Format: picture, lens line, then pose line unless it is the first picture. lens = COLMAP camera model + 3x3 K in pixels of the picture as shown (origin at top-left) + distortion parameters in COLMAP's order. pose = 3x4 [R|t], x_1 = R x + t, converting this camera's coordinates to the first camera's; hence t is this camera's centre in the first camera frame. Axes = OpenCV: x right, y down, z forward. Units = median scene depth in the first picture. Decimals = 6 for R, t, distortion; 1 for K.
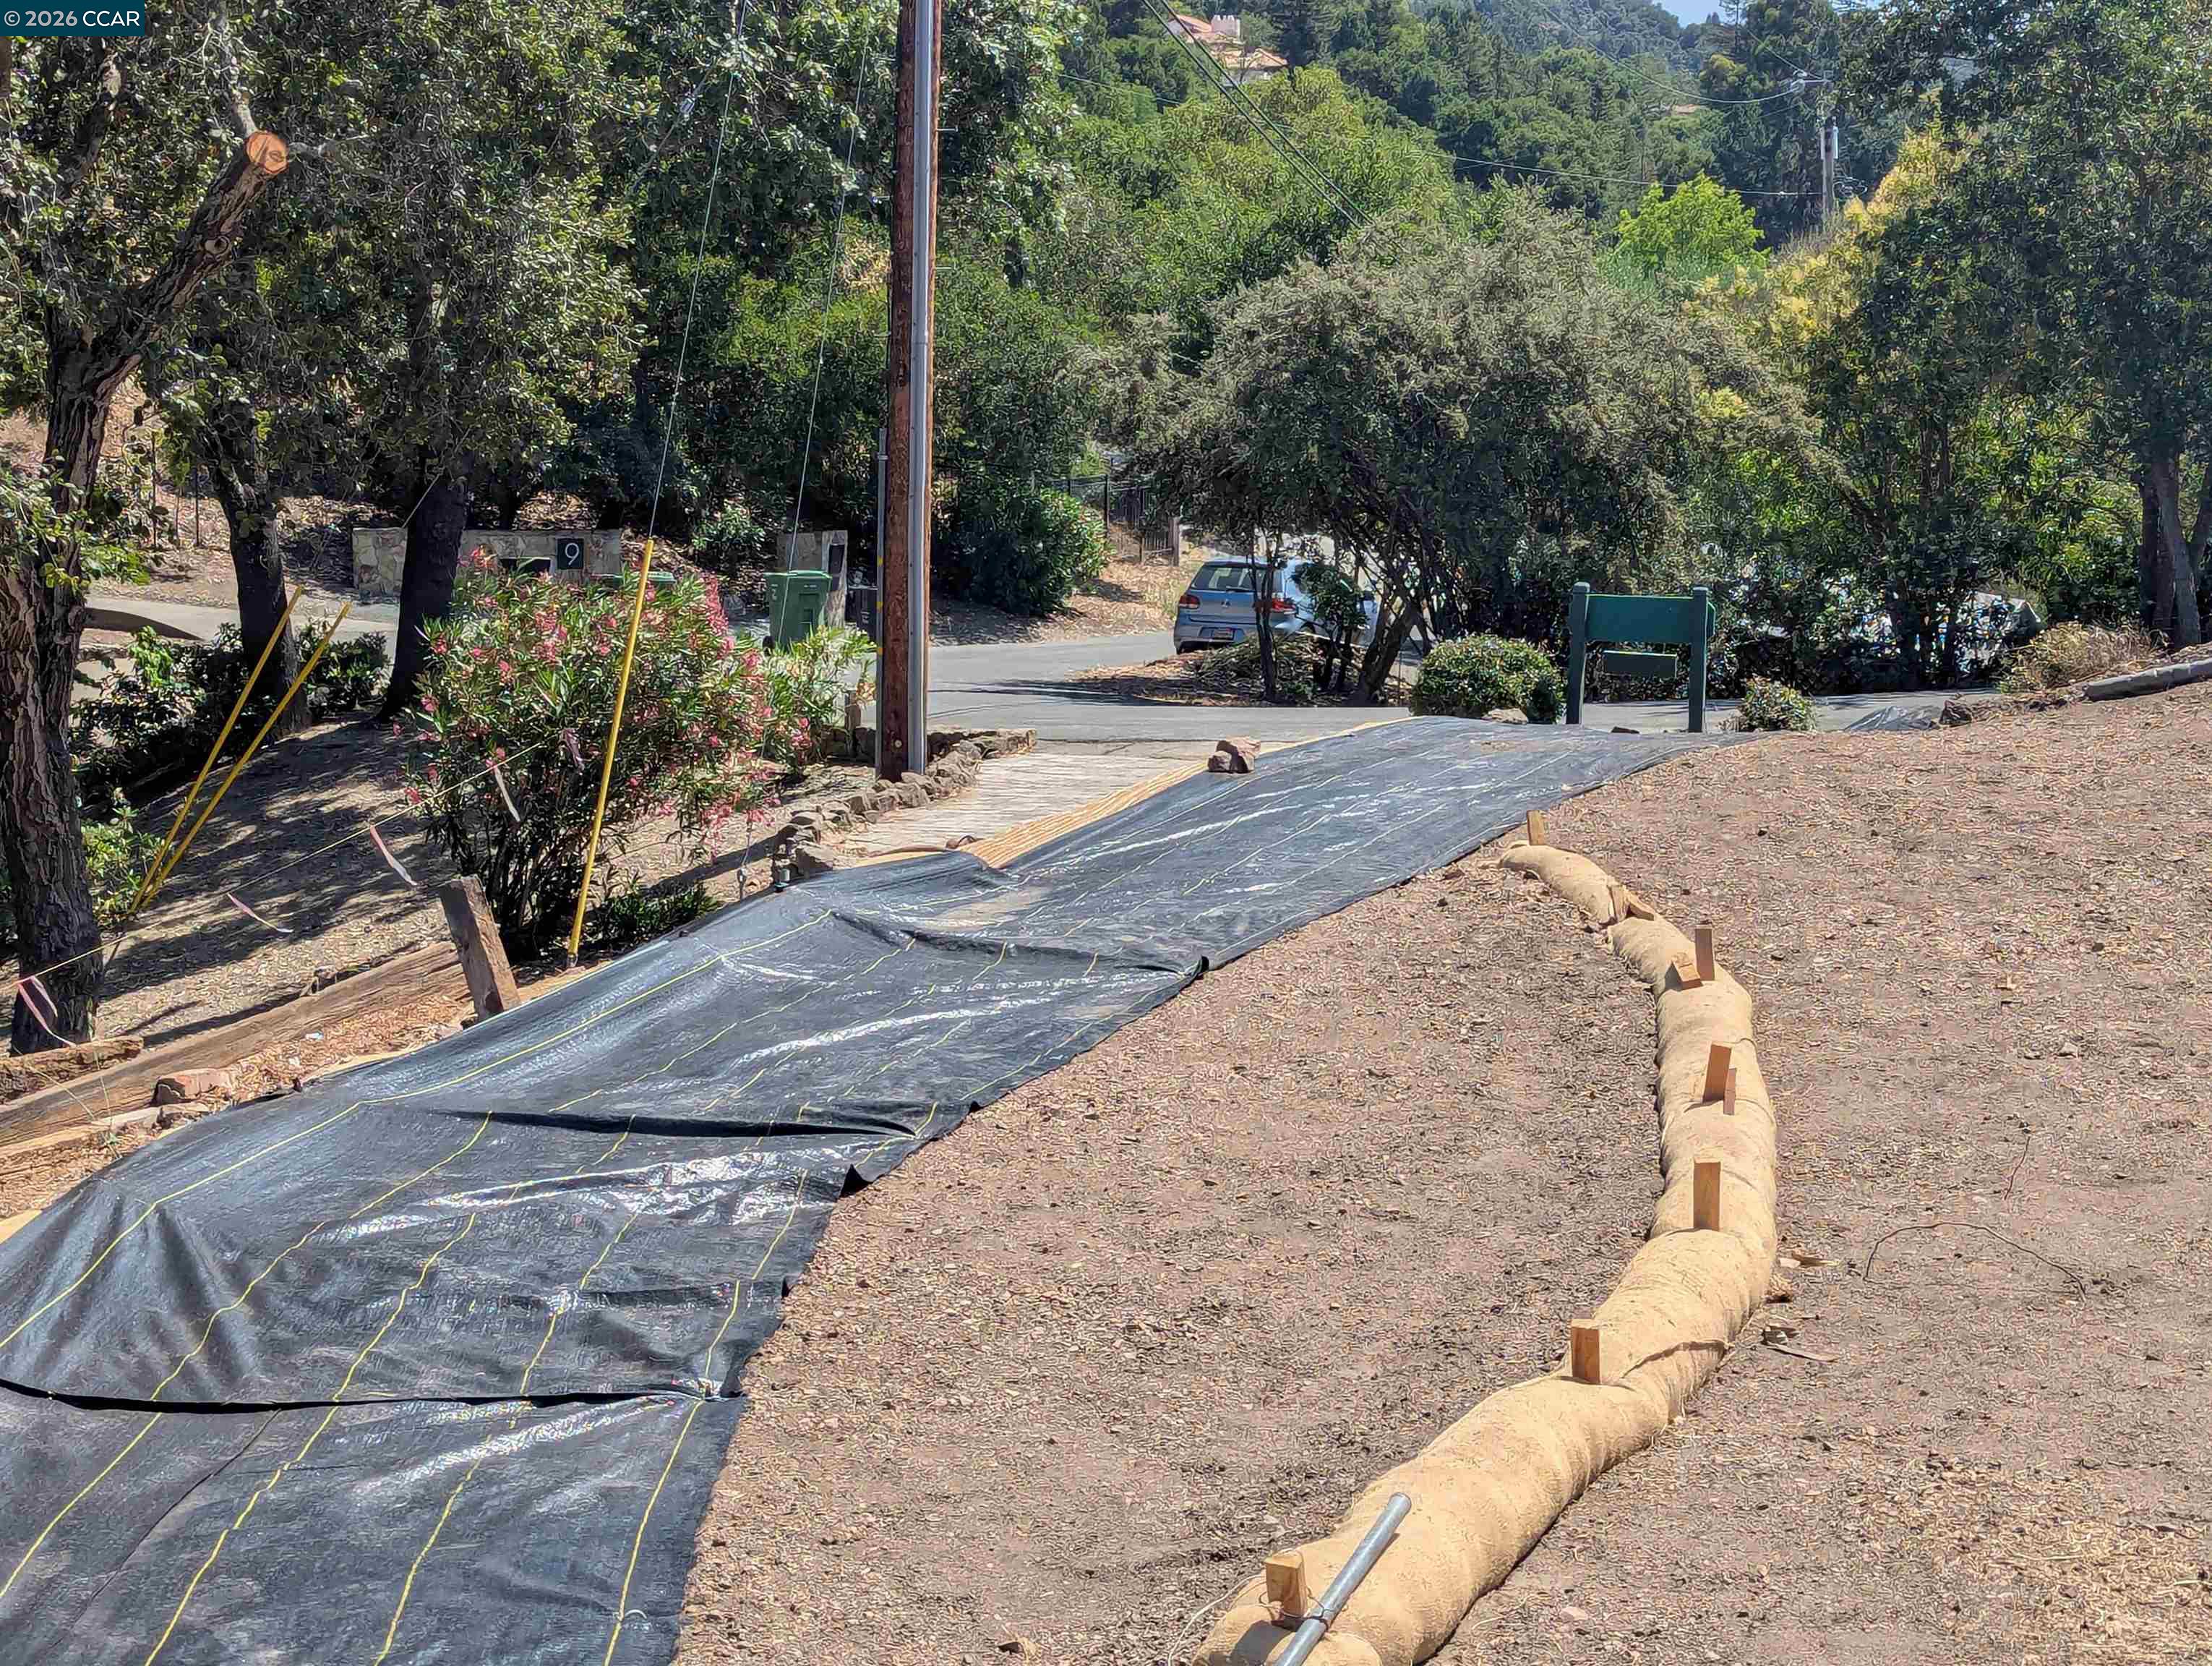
lens RADIAL K [[3193.8, 0, 1106.0], [0, 3193.8, 833.0], [0, 0, 1]] dist [0.243479, -0.621469]
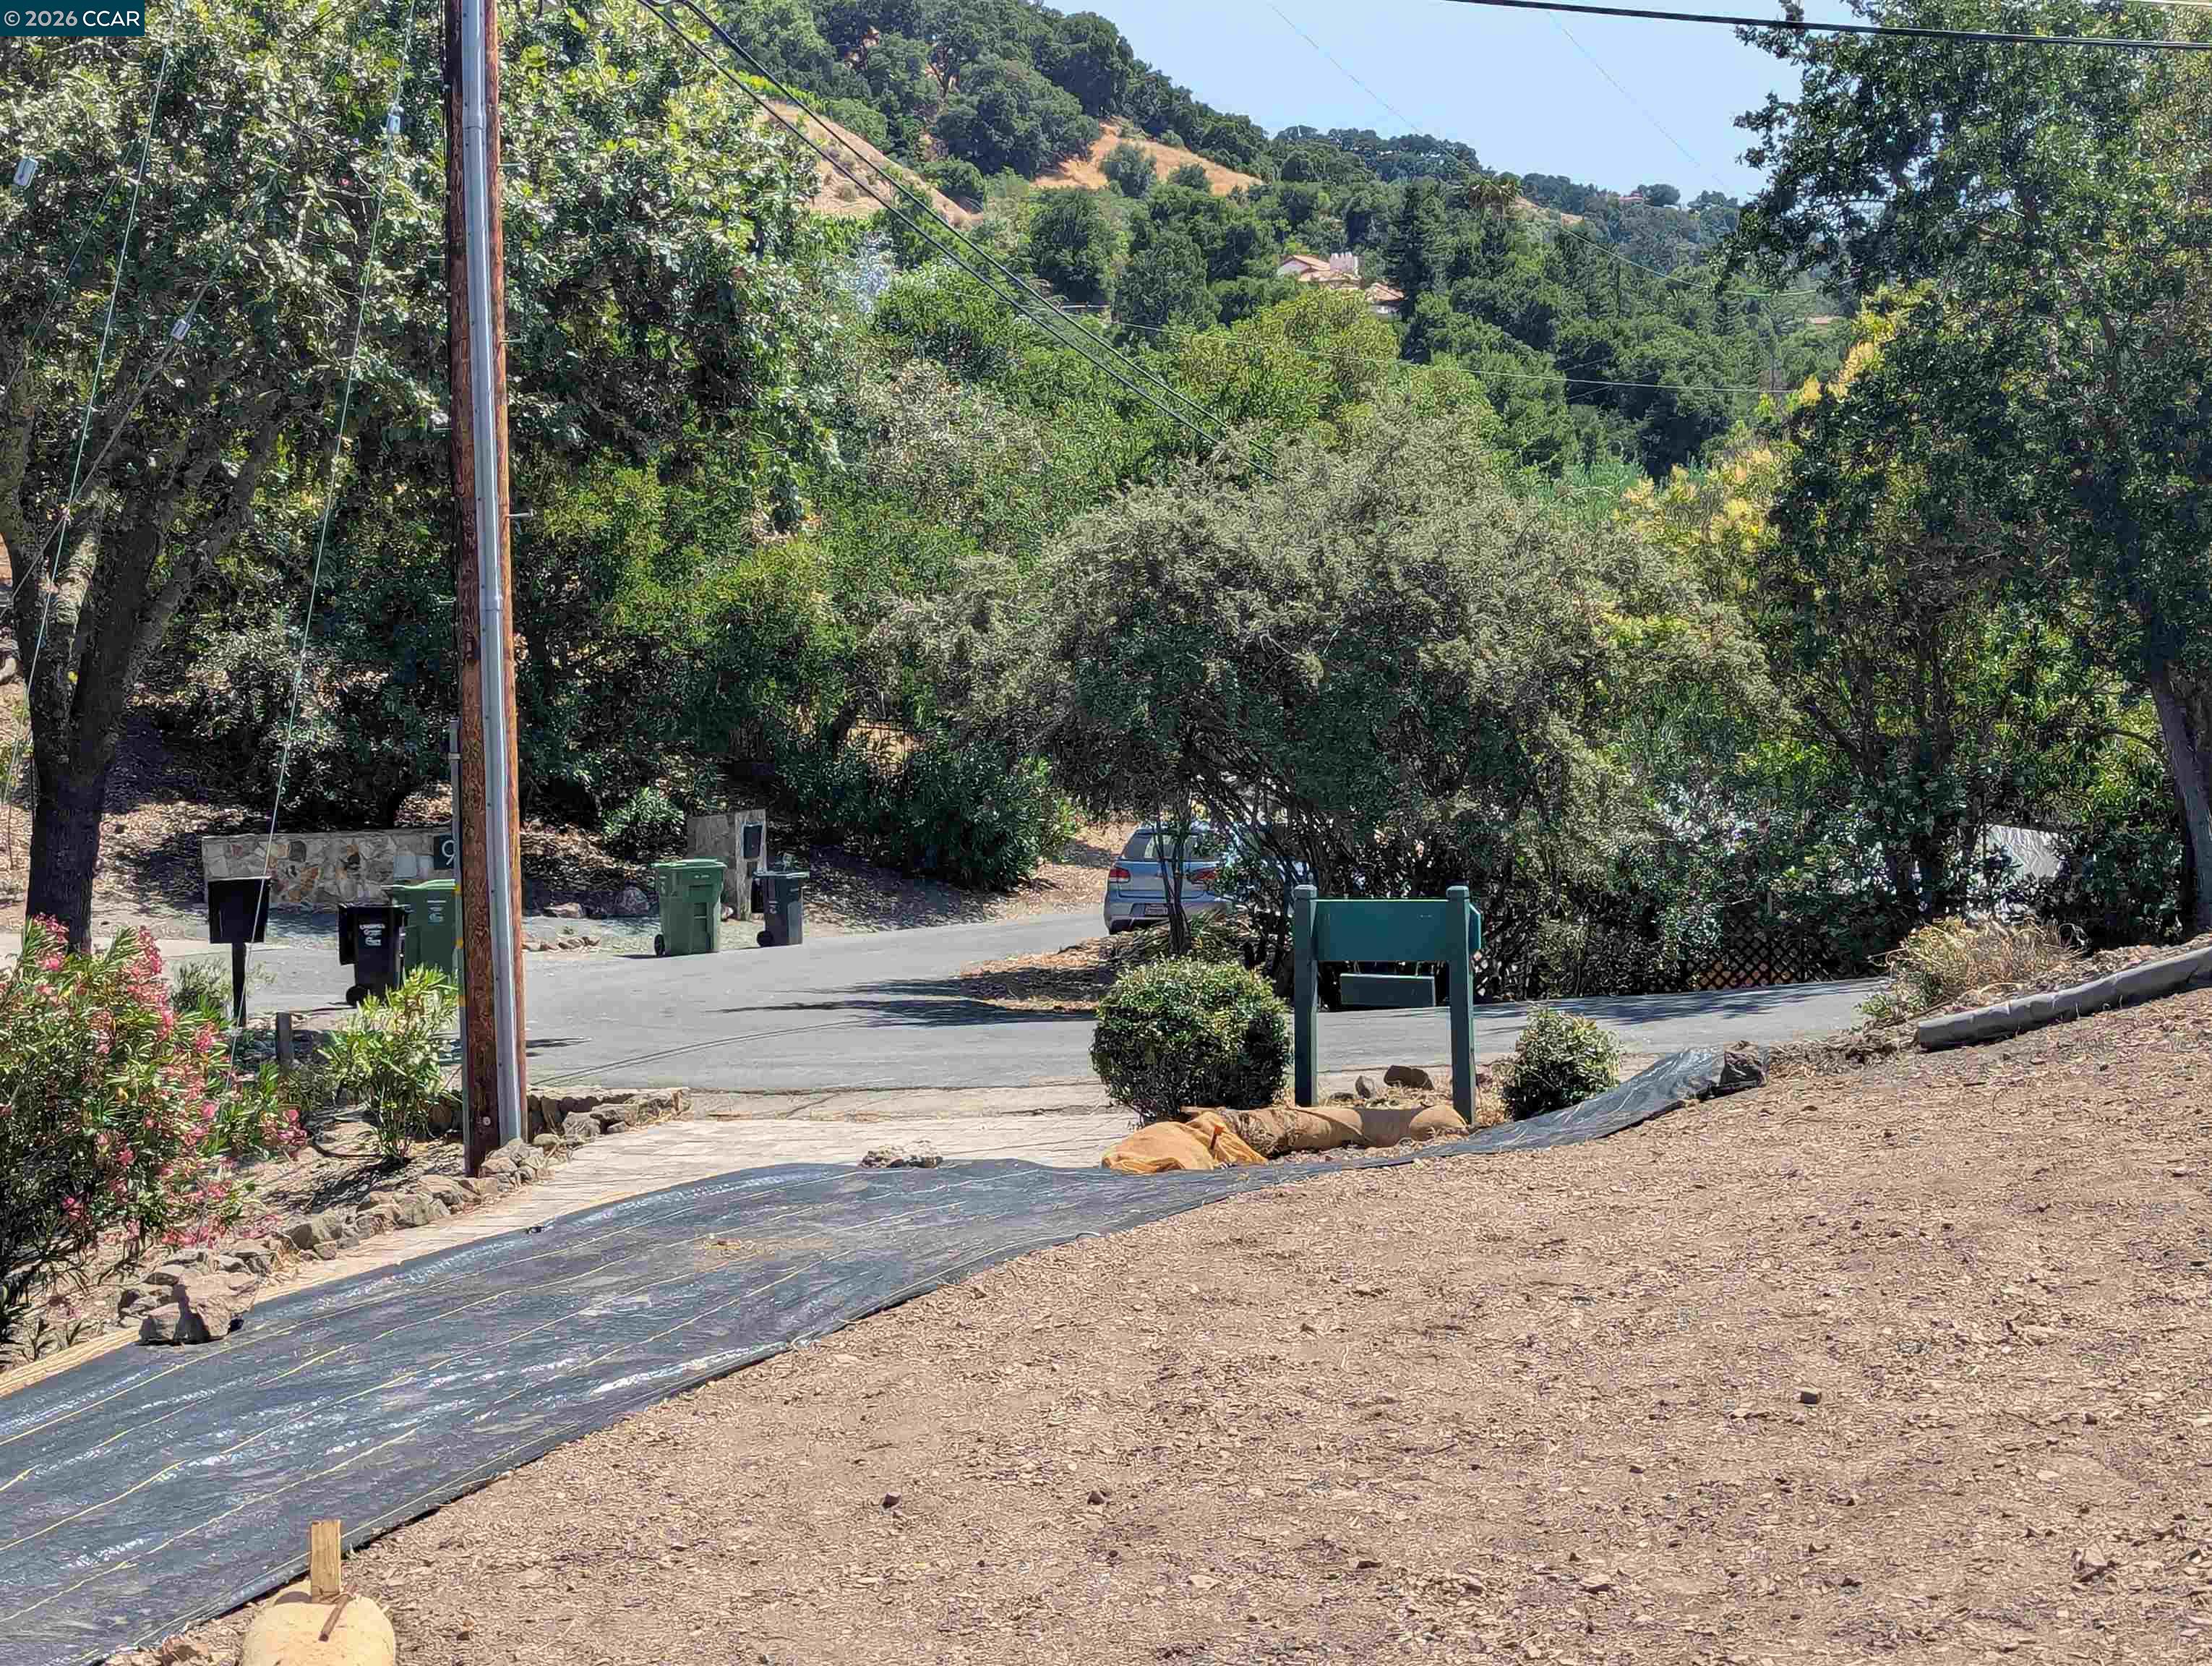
lens RADIAL K [[3193.8, 0, 1106.0], [0, 3193.8, 833.0], [0, 0, 1]] dist [0.243479, -0.621469]
pose [[0.997285, -0.046059, -0.057450, 0.094356], [0.041656, 0.996266, -0.075620, -0.022951], [0.060718, 0.073022, 0.995480, 0.163637]]
